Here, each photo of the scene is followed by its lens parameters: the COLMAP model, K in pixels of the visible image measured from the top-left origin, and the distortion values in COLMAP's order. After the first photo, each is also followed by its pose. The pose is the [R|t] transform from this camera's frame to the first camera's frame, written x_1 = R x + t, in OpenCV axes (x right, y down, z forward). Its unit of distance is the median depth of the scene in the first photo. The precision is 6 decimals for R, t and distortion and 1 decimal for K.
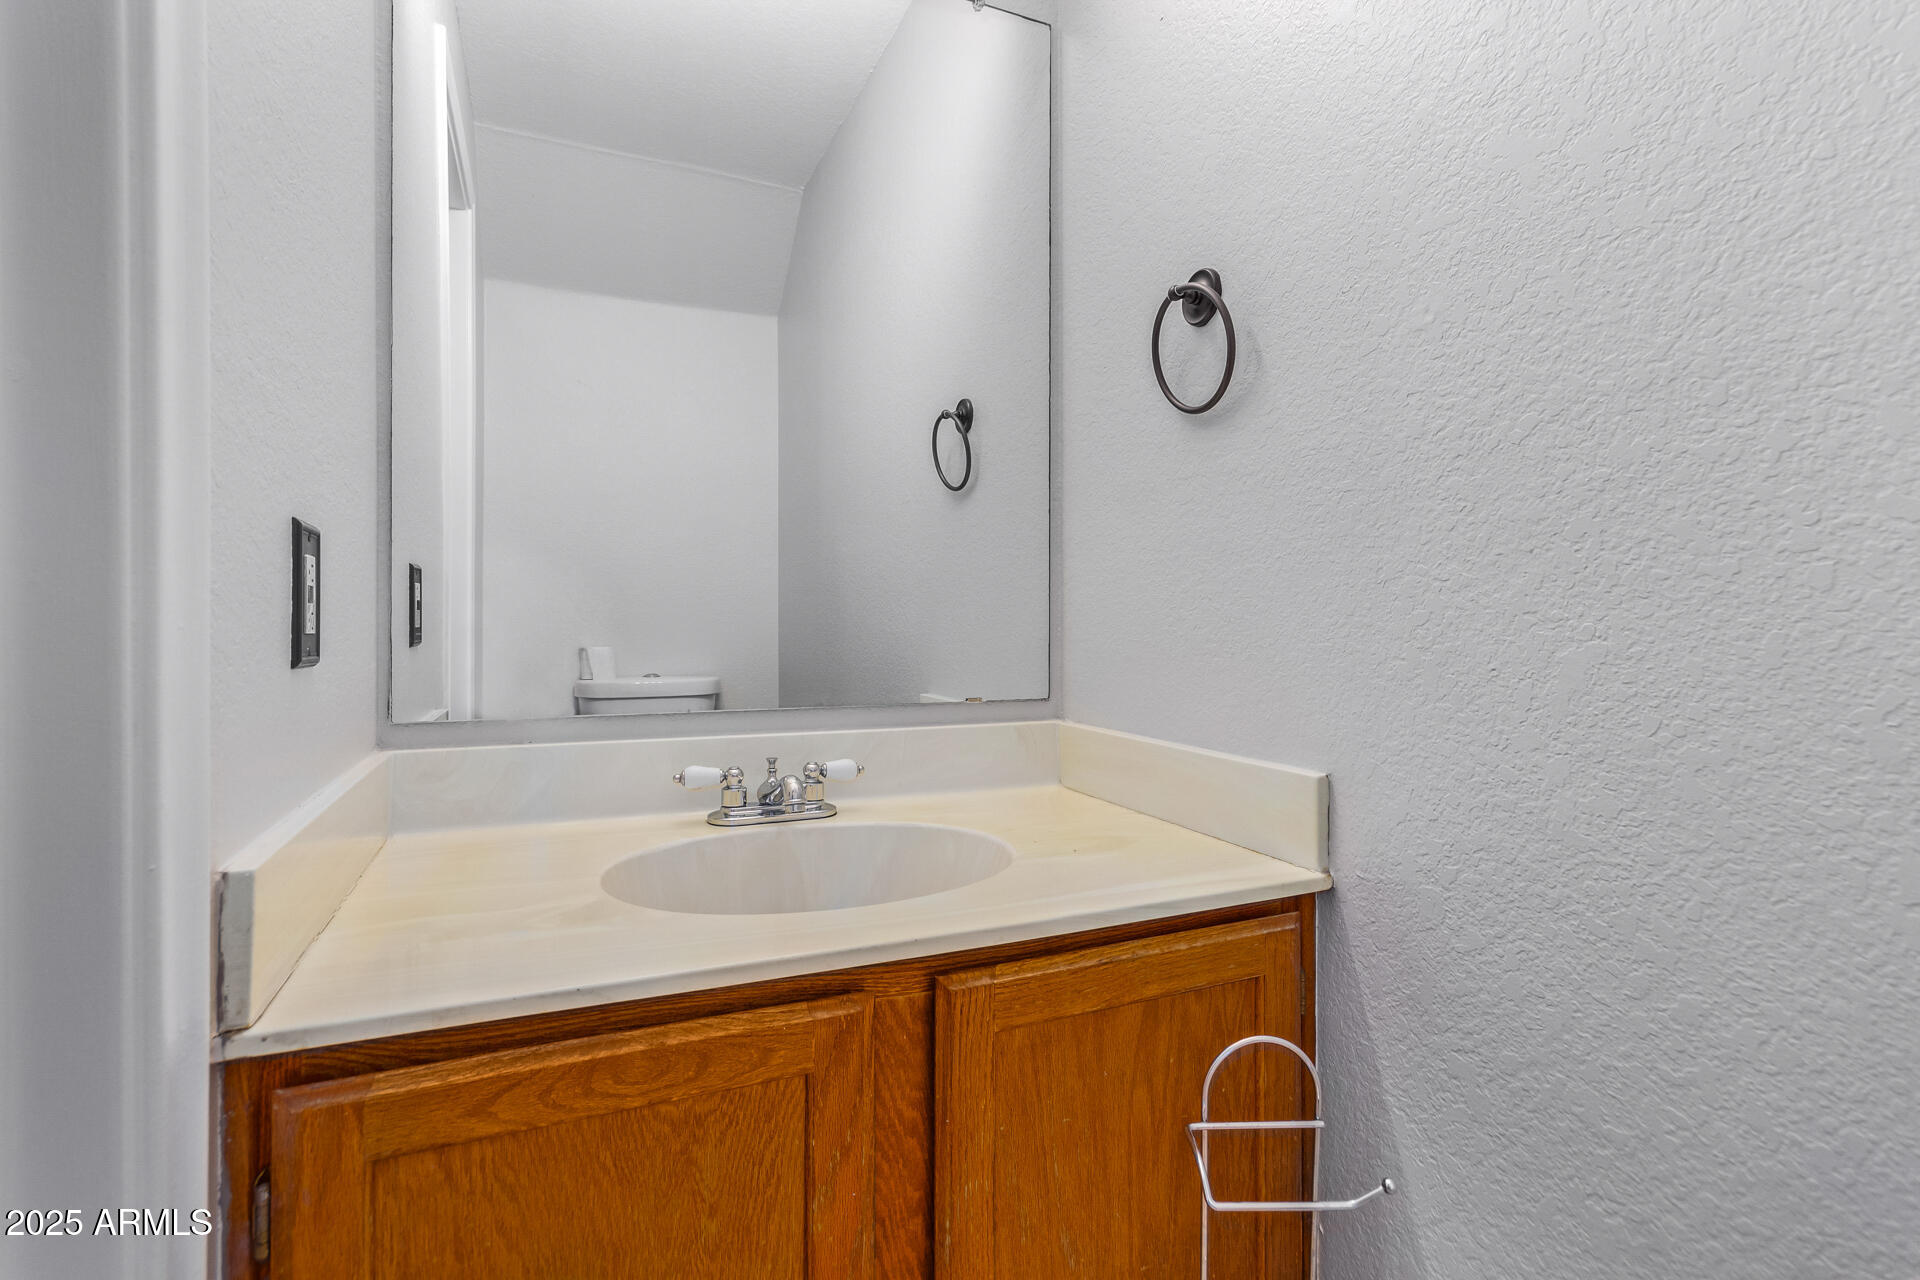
lens RADIAL K [[900.4, 0, 959.6], [0, 900.4, 606.7], [0, 0, 1]] dist [0.003528, -0.002747]
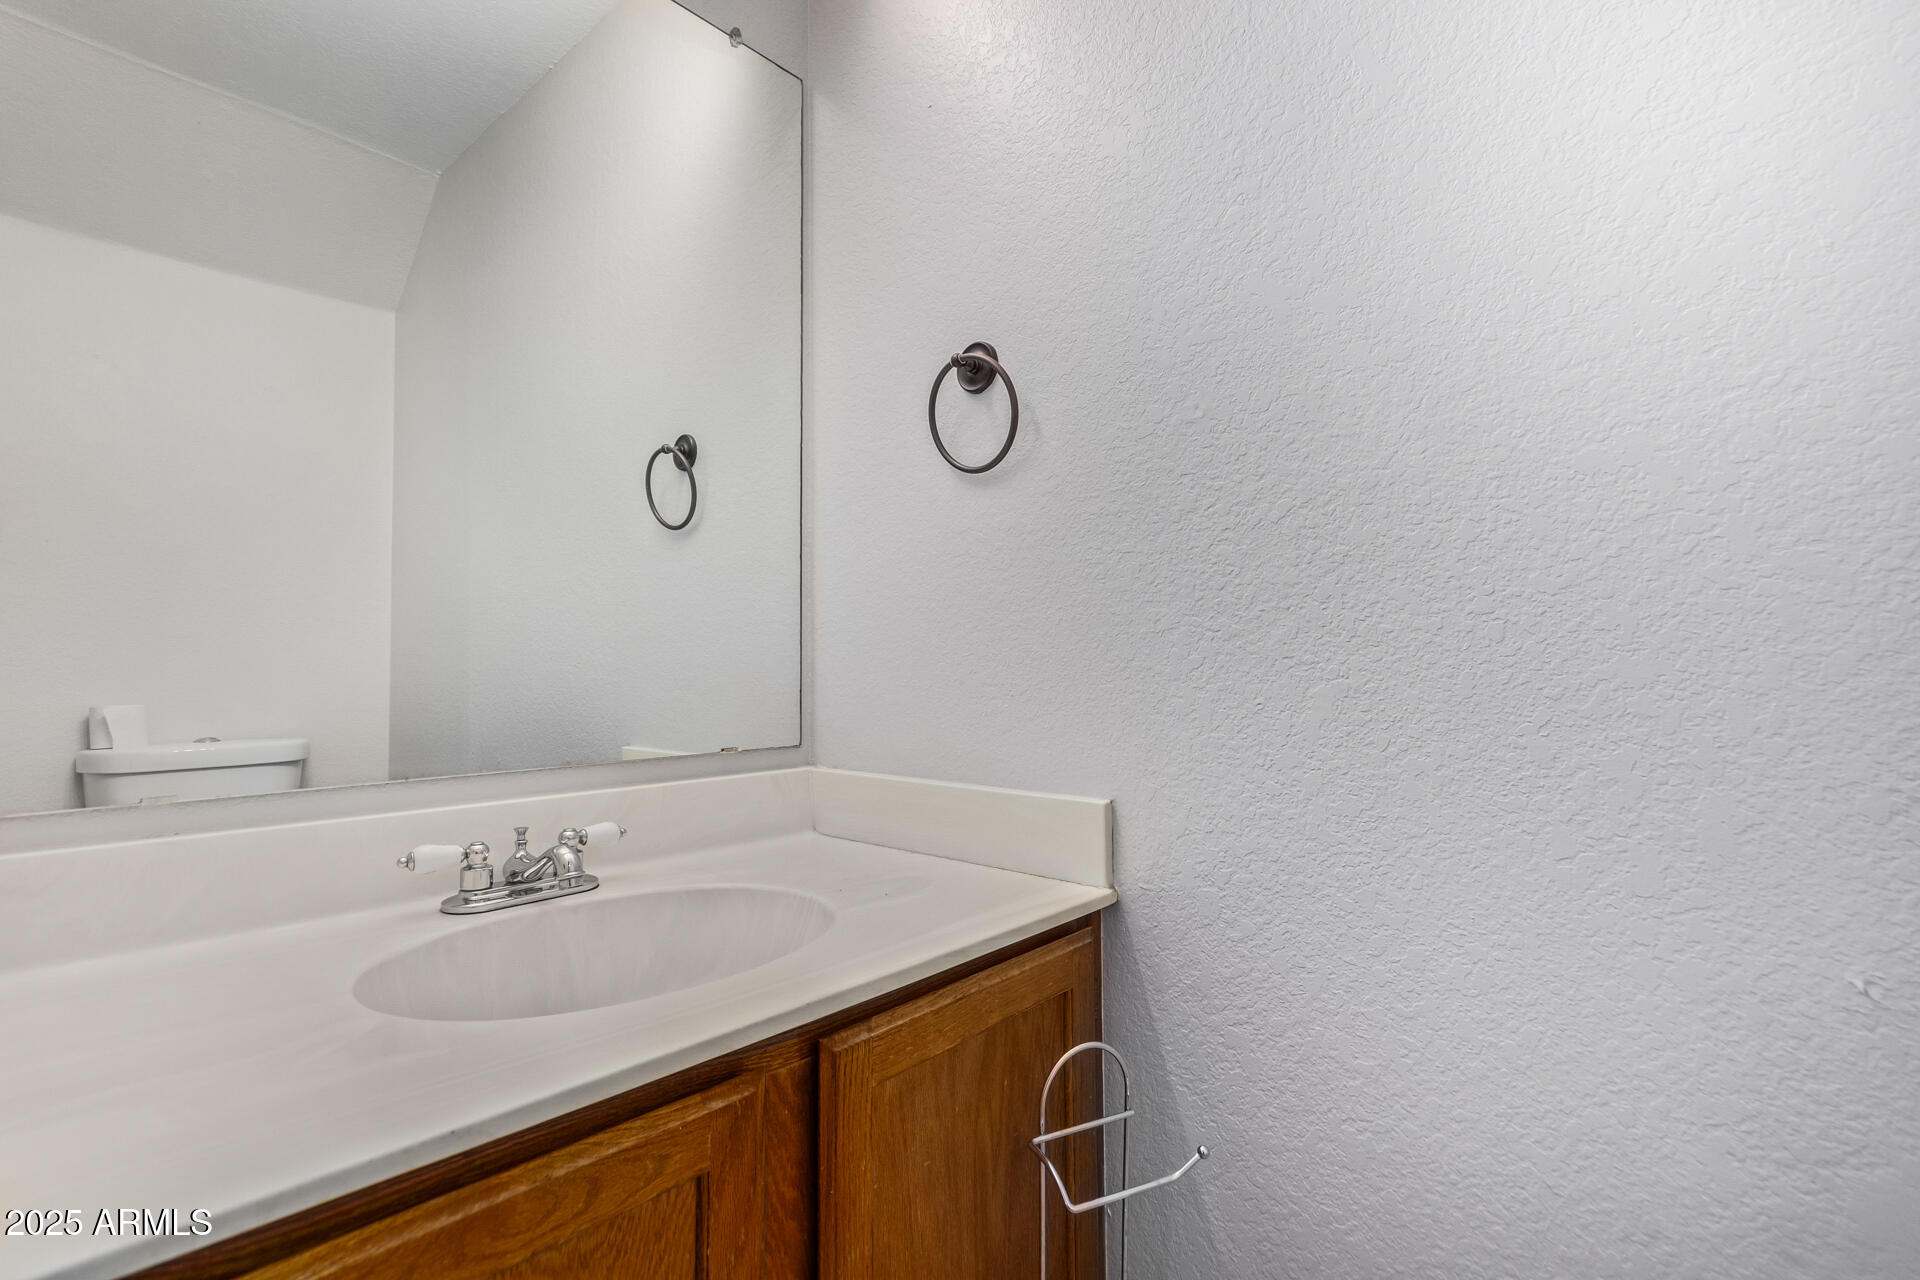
lens RADIAL K [[895.2, 0, 957.6], [0, 895.2, 615.4], [0, 0, 1]] dist [0.003627, -0.001228]
pose [[0.907757, 0.016719, 0.419164, -0.296493], [-0.000040, 0.999209, -0.039767, -0.002343], [-0.419497, 0.036082, 0.907039, 0.058733]]
